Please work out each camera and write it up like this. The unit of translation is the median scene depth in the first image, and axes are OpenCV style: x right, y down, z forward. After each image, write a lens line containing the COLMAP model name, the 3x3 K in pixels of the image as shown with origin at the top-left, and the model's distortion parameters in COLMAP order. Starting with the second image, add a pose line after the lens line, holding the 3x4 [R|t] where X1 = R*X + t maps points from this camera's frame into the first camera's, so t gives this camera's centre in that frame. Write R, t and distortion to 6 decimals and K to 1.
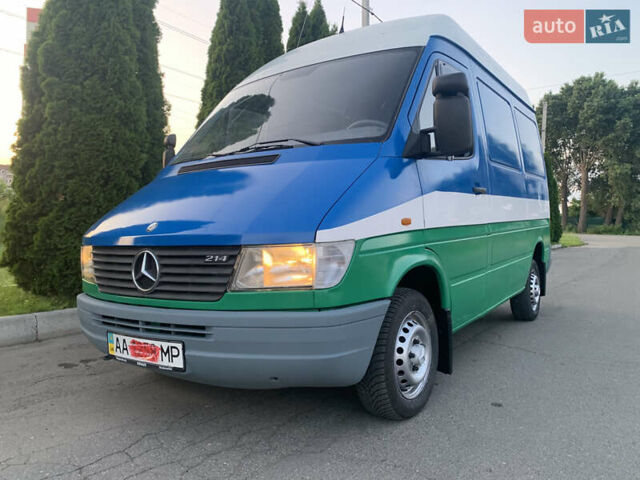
lens RADIAL K [[491.6, 0, 322.9], [0, 491.6, 232.9], [0, 0, 1]] dist [0.005920, -0.002322]
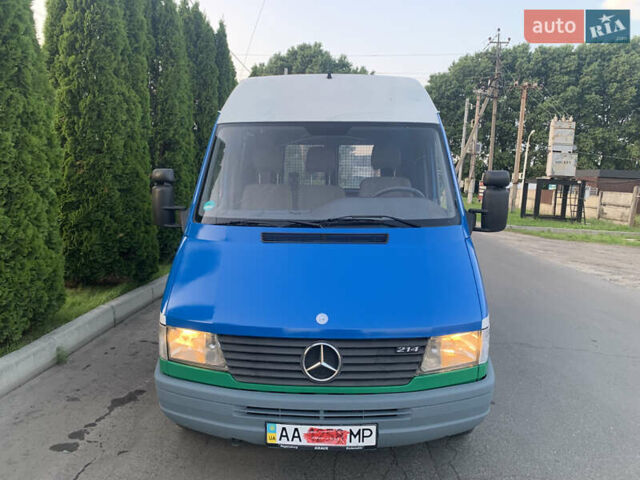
lens RADIAL K [[495.8, 0, 320.8], [0, 495.8, 228.8], [0, 0, 1]] dist [0.009216, -0.006937]
pose [[0.849353, -0.029369, 0.527008, -0.891705], [-0.025150, 0.995065, 0.095985, -0.302013], [-0.527226, -0.094779, 0.844423, 0.125779]]
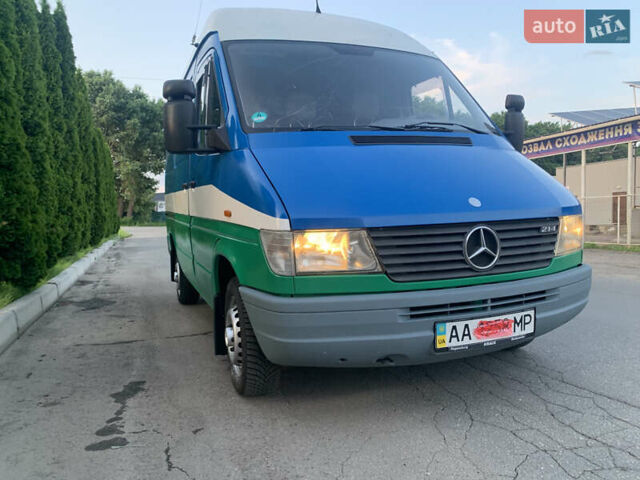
lens RADIAL K [[495.3, 0, 326.0], [0, 495.3, 239.1], [0, 0, 1]] dist [0.007888, -0.002292]
pose [[0.565248, -0.049006, 0.823464, -1.293829], [0.028595, 0.998798, 0.039812, 0.012790], [-0.824425, 0.001043, 0.565970, 0.686067]]
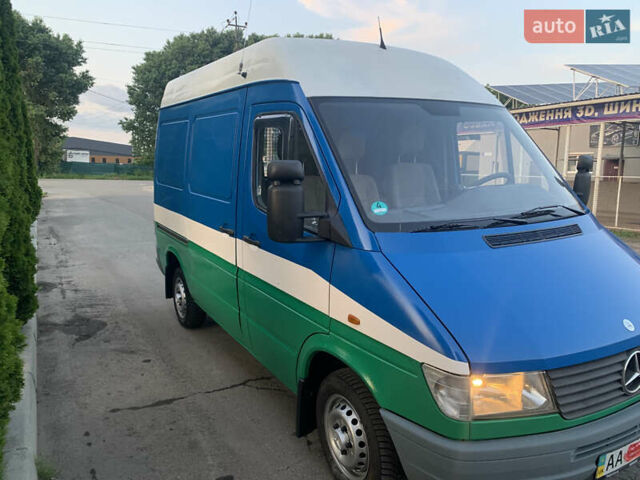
lens RADIAL K [[494.7, 0, 322.0], [0, 494.7, 242.9], [0, 0, 1]] dist [0.007916, -0.000109]
pose [[0.430733, -0.136922, 0.892032, -1.412430], [0.004041, 0.988707, 0.149809, -0.310271], [-0.902471, -0.060923, 0.426422, 1.122329]]
